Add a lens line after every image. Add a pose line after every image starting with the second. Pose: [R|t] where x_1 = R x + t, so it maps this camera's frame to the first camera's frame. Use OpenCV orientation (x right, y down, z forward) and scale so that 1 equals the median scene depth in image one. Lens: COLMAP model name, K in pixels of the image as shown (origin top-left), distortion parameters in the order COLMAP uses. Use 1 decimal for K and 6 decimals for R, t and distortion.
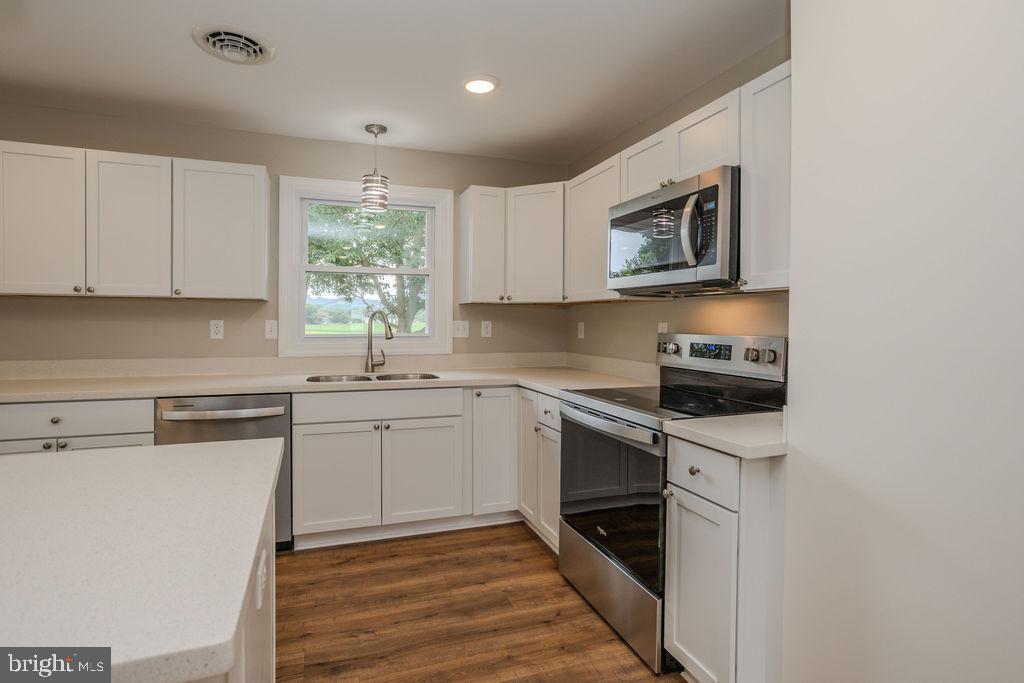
lens RADIAL K [[525.3, 0, 515.6], [0, 525.3, 317.4], [0, 0, 1]] dist [-0.055498, 0.036691]
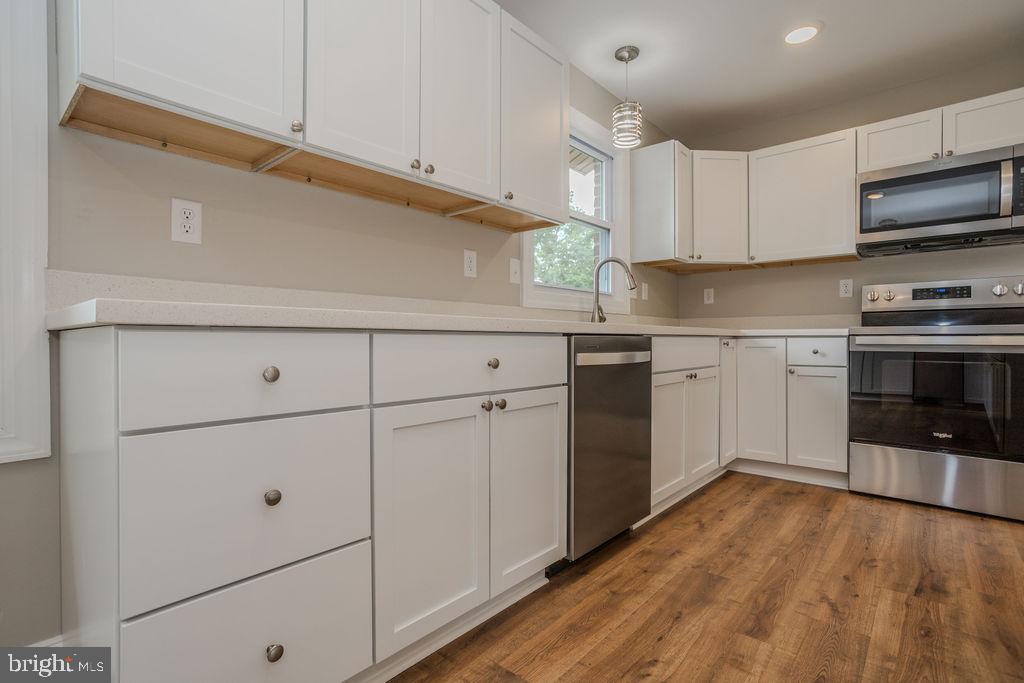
lens RADIAL K [[506.6, 0, 519.3], [0, 506.6, 341.3], [0, 0, 1]] dist [-0.052192, 0.031581]
pose [[0.868354, -0.010345, 0.495838, -1.011789], [0.008232, 0.999945, 0.006444, 0.148222], [-0.495877, -0.001514, 0.868391, 0.407002]]
